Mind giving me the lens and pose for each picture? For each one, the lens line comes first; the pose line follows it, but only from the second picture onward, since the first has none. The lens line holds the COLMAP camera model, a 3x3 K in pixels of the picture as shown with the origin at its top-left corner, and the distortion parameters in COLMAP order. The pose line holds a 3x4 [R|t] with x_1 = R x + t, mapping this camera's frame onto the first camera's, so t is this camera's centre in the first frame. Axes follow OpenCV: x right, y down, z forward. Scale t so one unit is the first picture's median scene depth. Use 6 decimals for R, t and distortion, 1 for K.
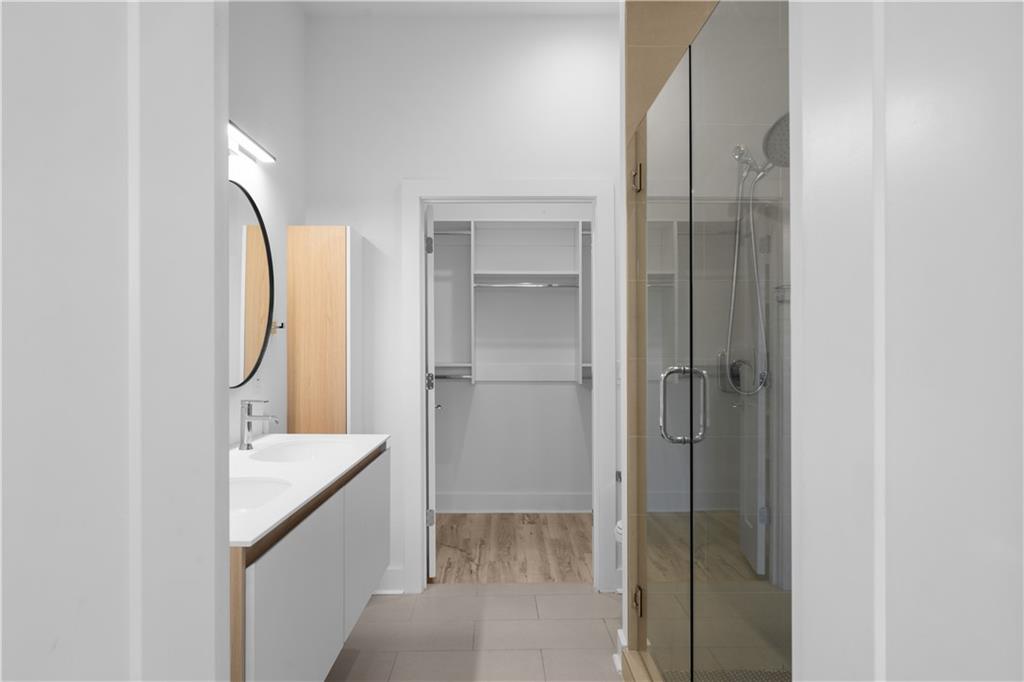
lens RADIAL K [[659.5, 0, 510.8], [0, 659.5, 338.7], [0, 0, 1]] dist [0.006369, 0.001015]
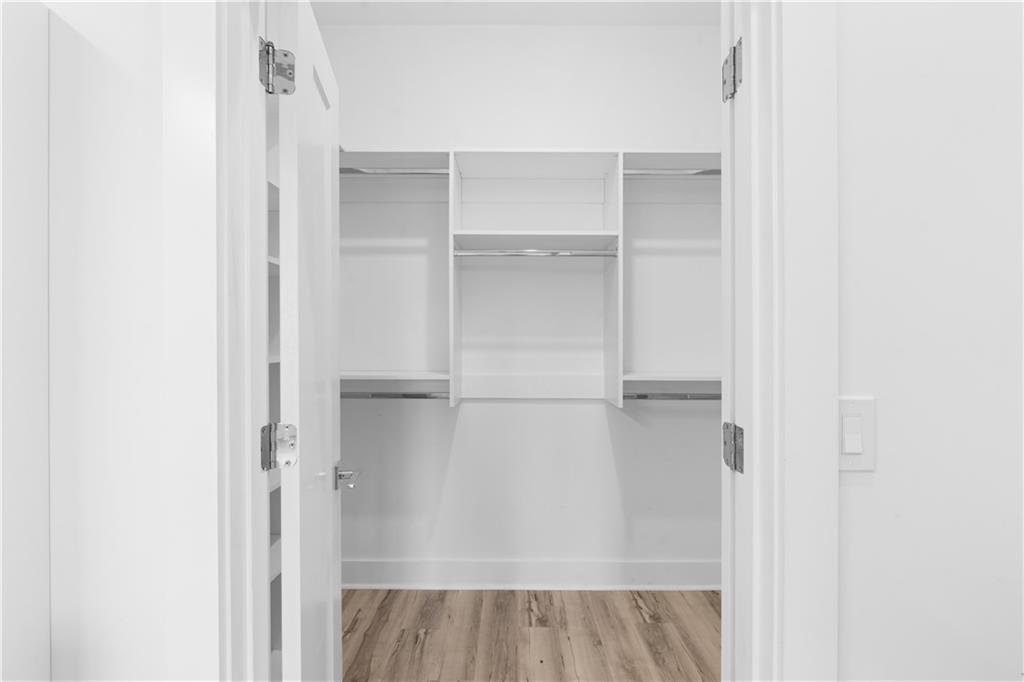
lens RADIAL K [[447.1, 0, 513.4], [0, 447.1, 340.0], [0, 0, 1]] dist [-0.007189, 0.001097]
pose [[0.999992, 0.002685, -0.003037, 0.003489], [-0.002694, 0.999992, -0.002969, 0.004819], [0.003029, 0.002977, 0.999991, 0.567218]]
